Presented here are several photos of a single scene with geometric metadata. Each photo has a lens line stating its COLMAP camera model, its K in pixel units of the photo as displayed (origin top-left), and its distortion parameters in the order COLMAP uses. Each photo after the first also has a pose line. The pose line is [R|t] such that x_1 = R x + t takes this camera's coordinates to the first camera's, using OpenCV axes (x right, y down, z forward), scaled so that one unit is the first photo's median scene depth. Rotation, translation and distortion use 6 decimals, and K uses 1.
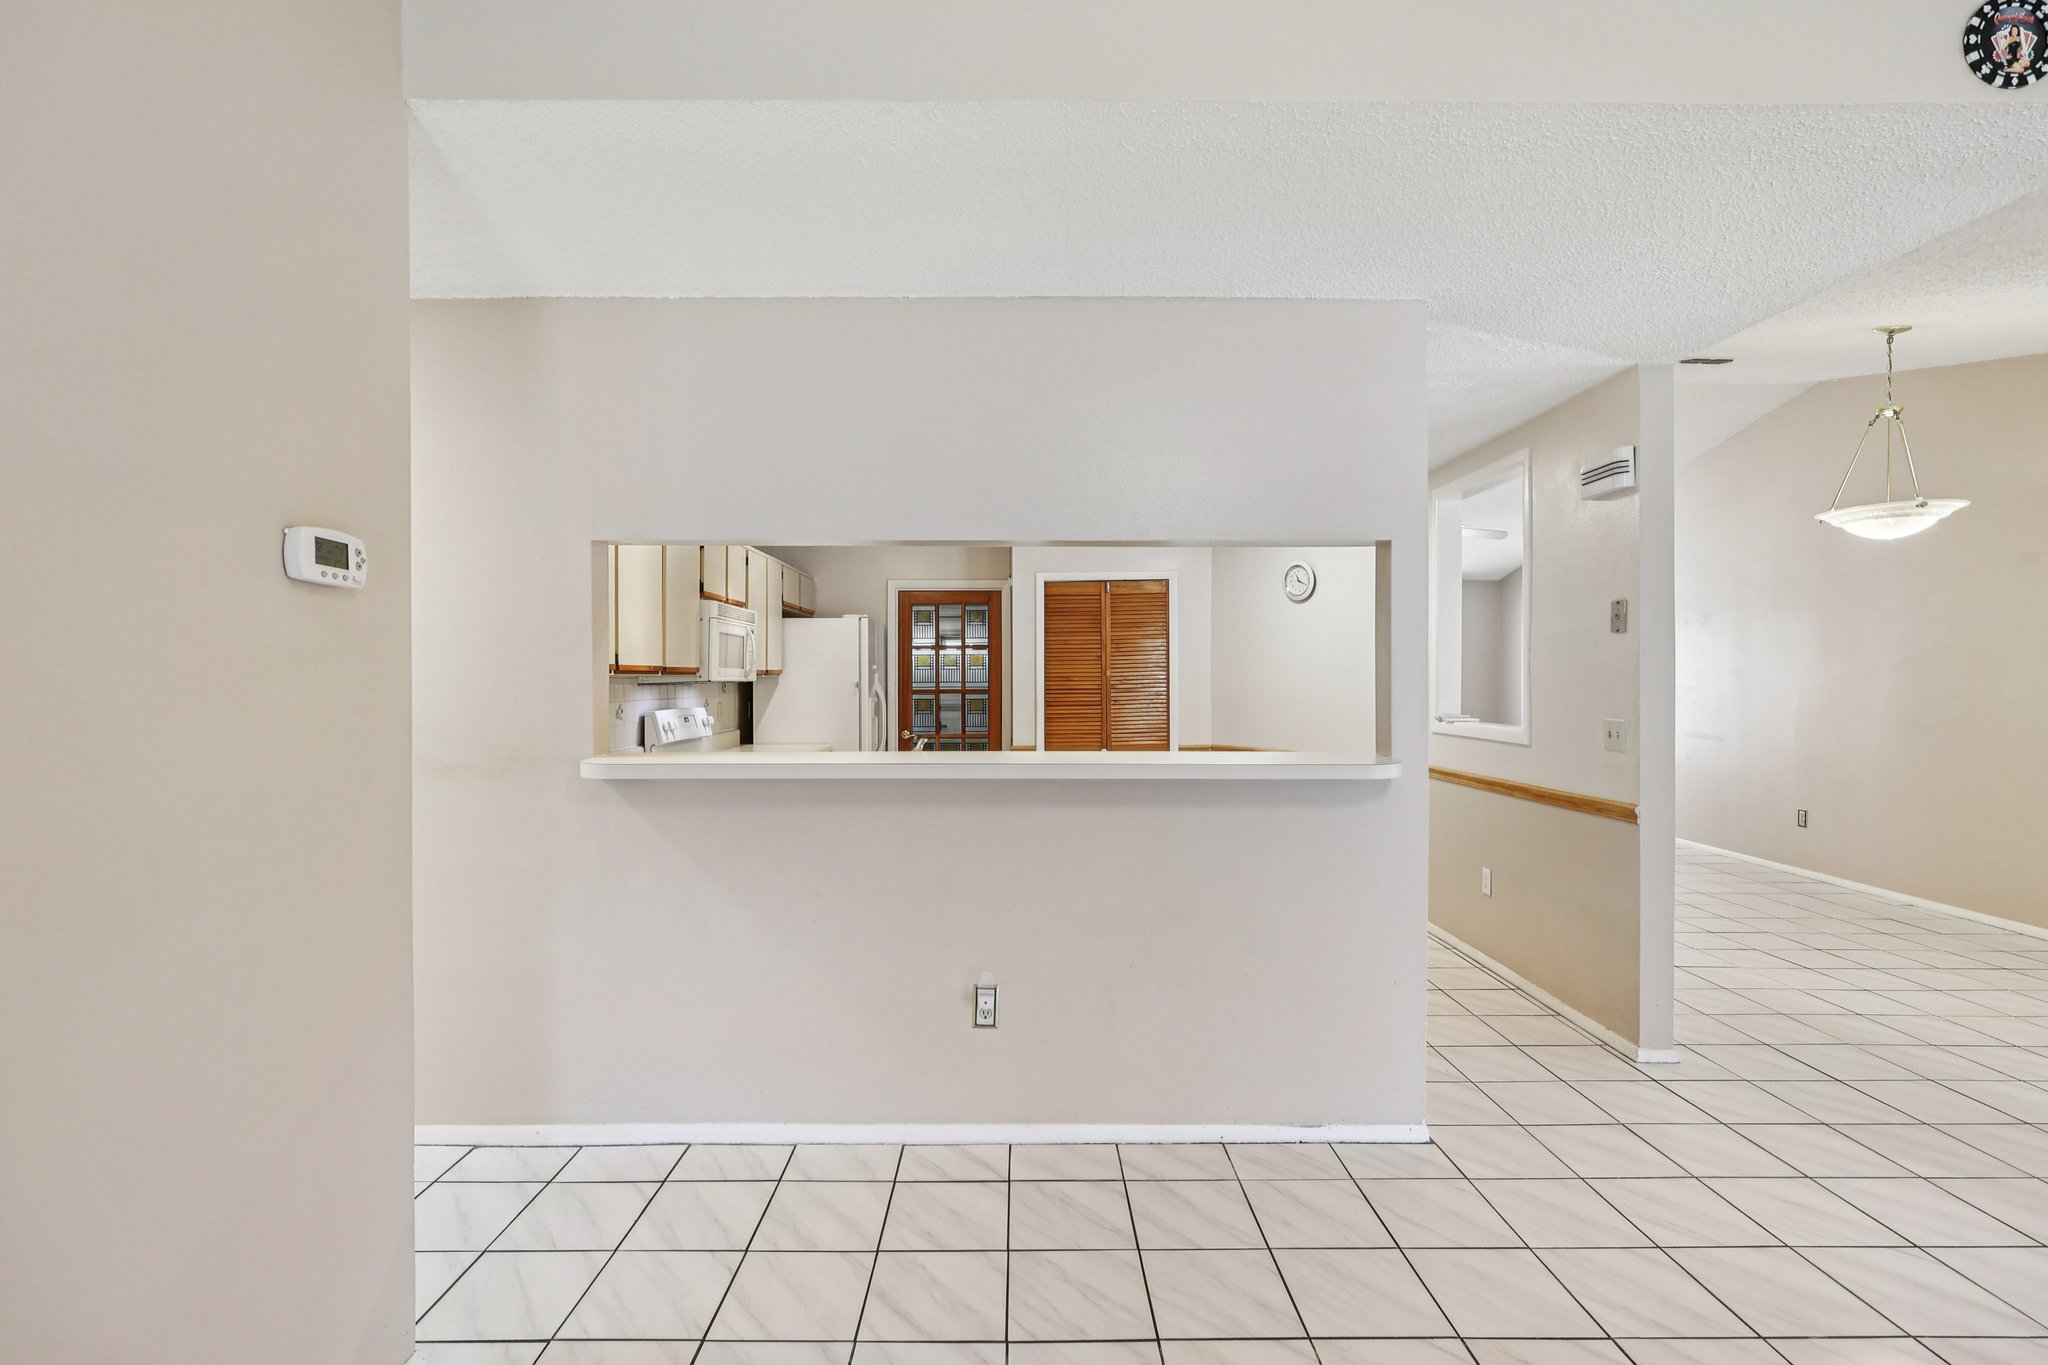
lens RADIAL K [[950.2, 0, 1022.9], [0, 950.2, 683.7], [0, 0, 1]] dist [-0.009290, 0.001830]
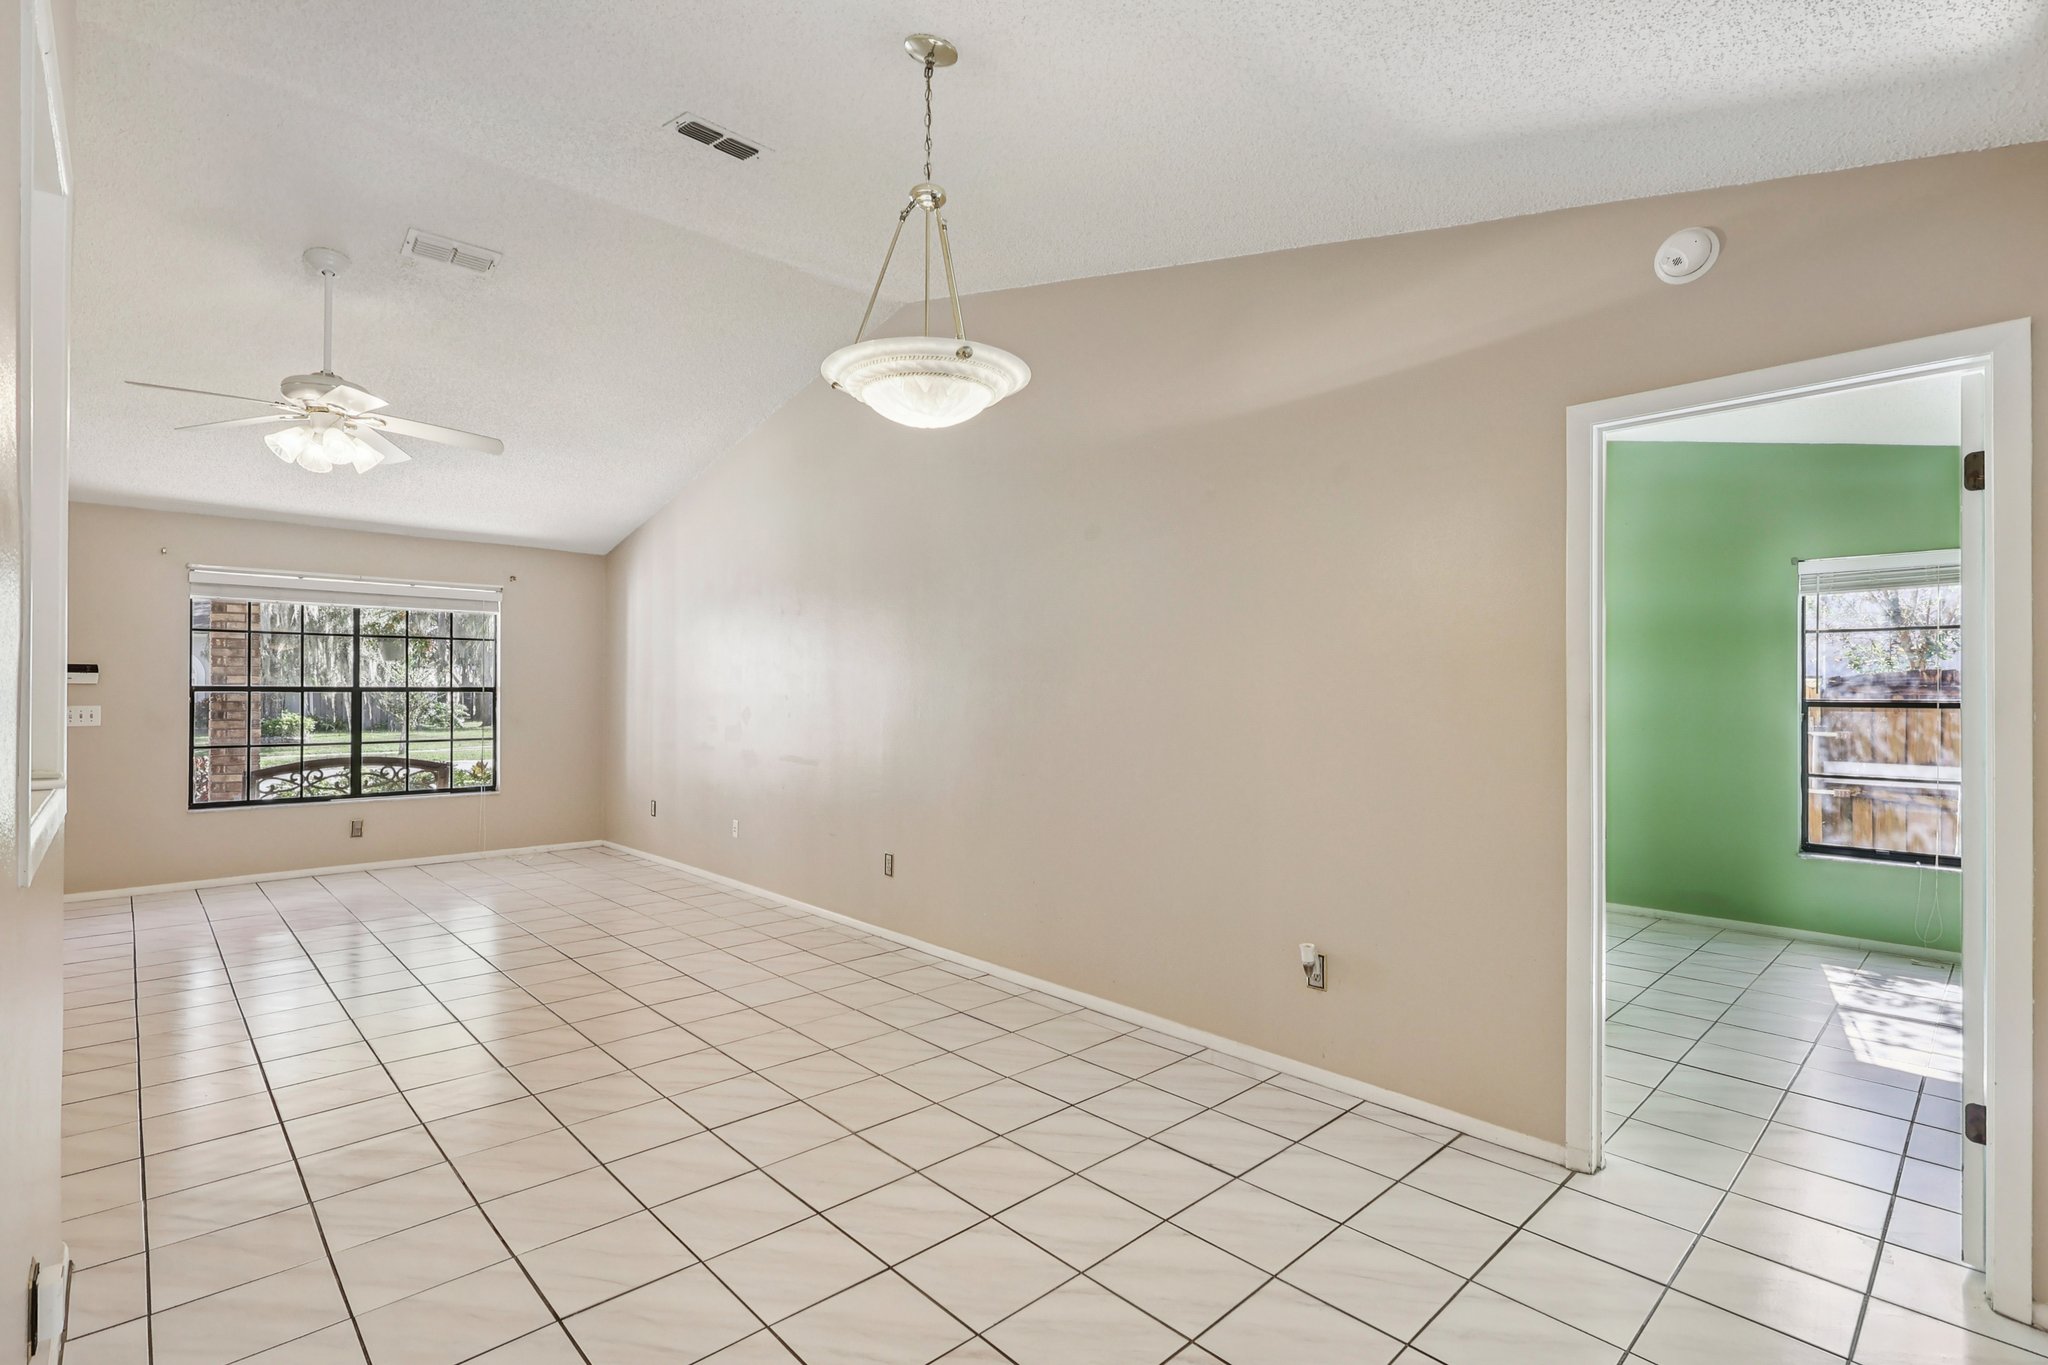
lens RADIAL K [[950.2, 0, 1014.1], [0, 950.2, 687.6], [0, 0, 1]] dist [-0.009290, 0.001830]
pose [[0.721439, 0.002825, 0.692472, 0.362632], [-0.000273, 0.999993, -0.003796, 0.000609], [-0.692478, 0.002550, 0.721434, 0.358464]]
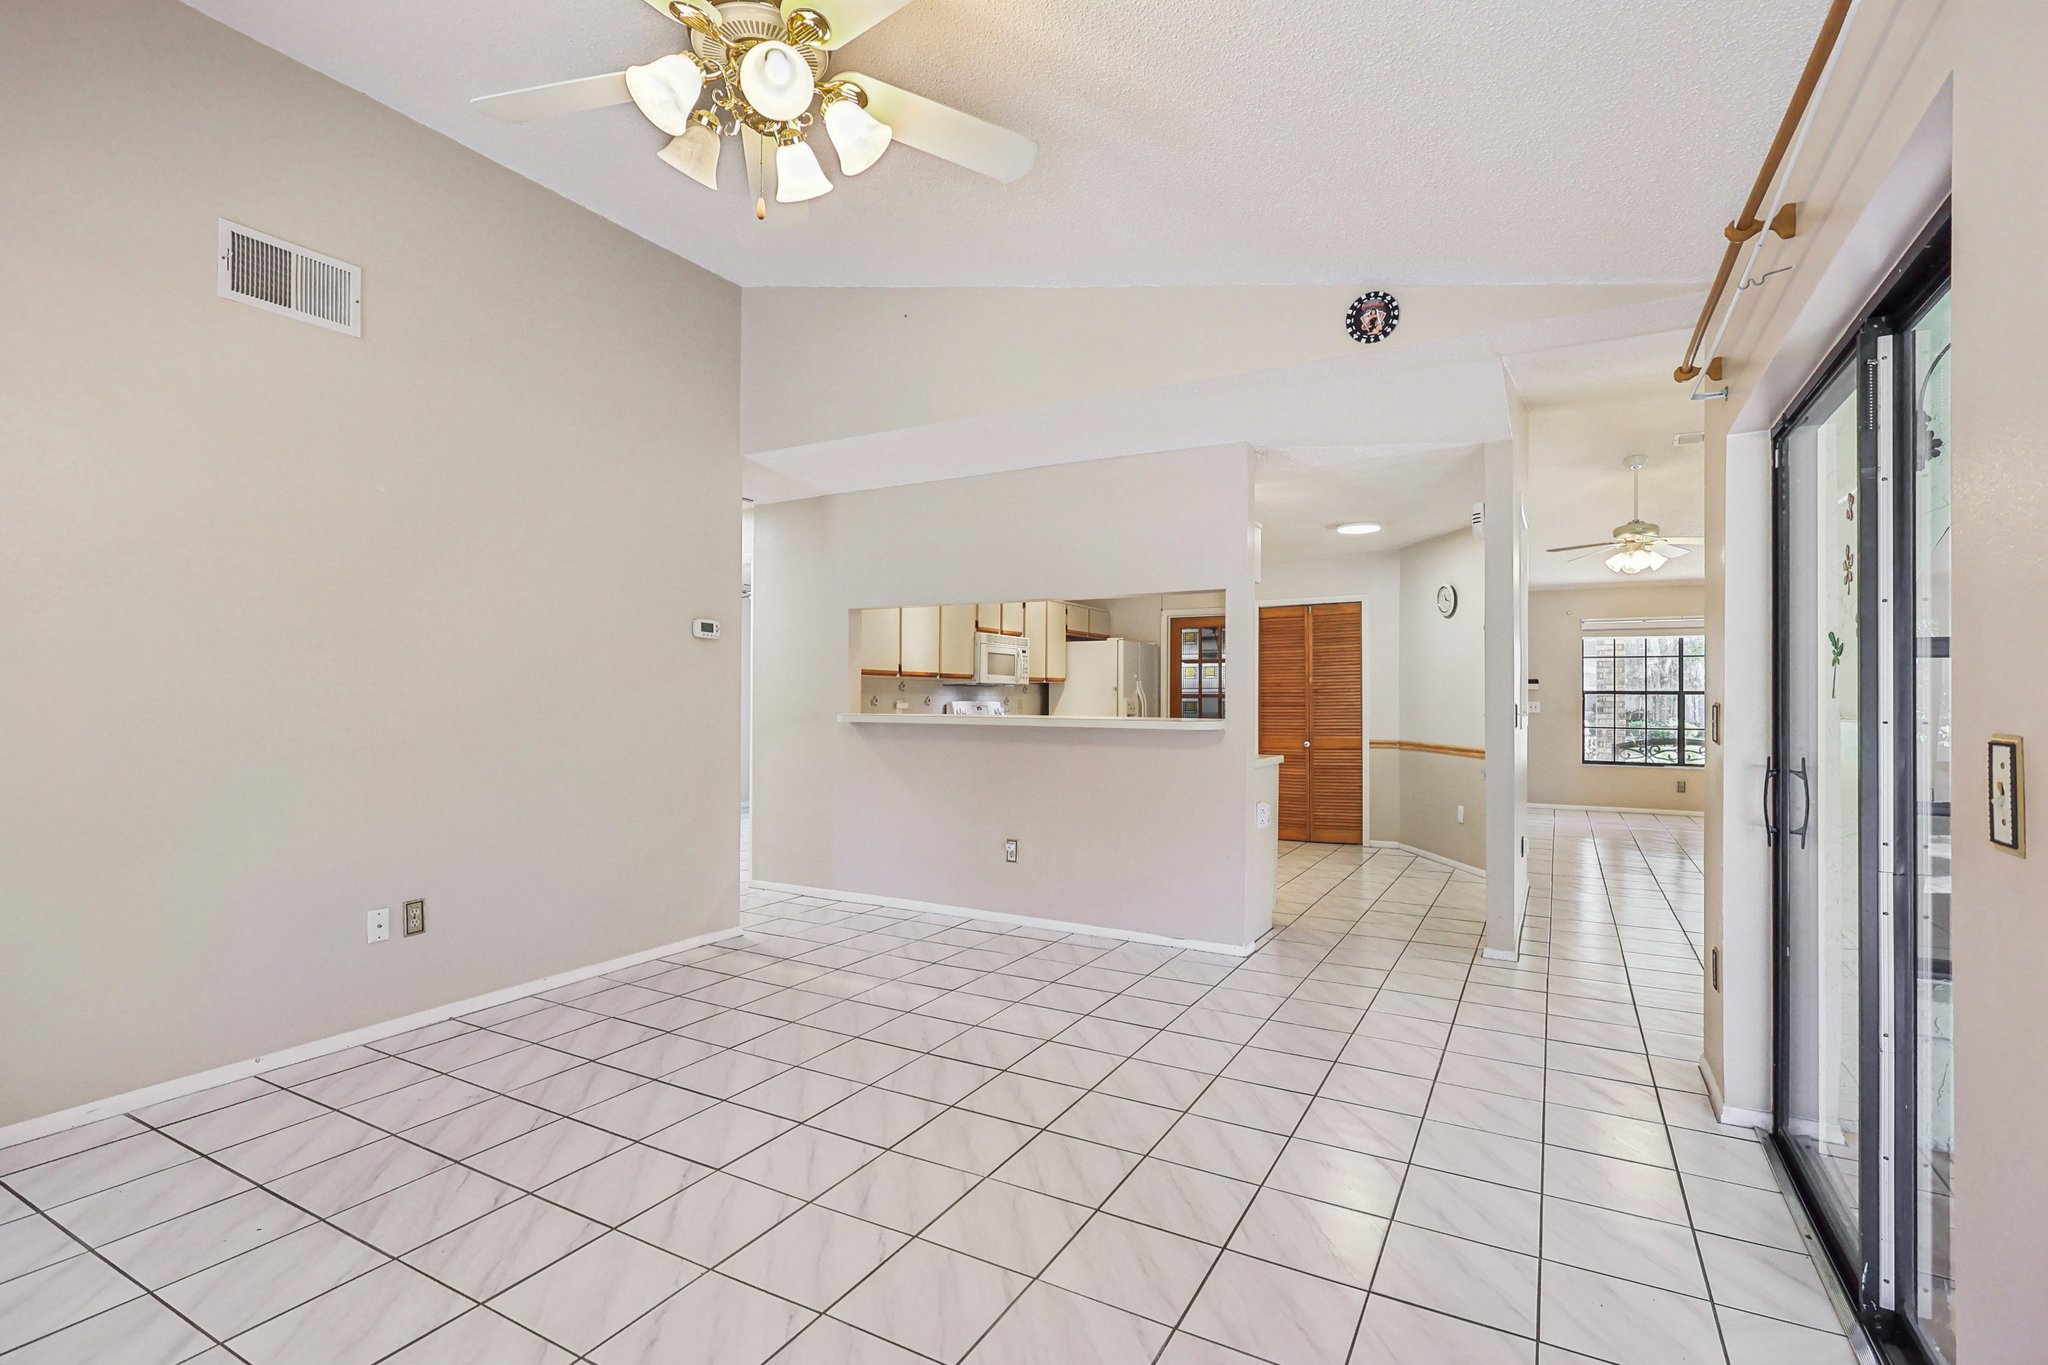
lens RADIAL K [[950.2, 0, 1021.0], [0, 950.2, 698.0], [0, 0, 1]] dist [-0.009290, 0.001830]
pose [[0.871919, 0.005116, -0.489624, 0.377564], [-0.007717, 0.999965, -0.003295, 0.019917], [0.489590, 0.006651, 0.871927, -0.262210]]
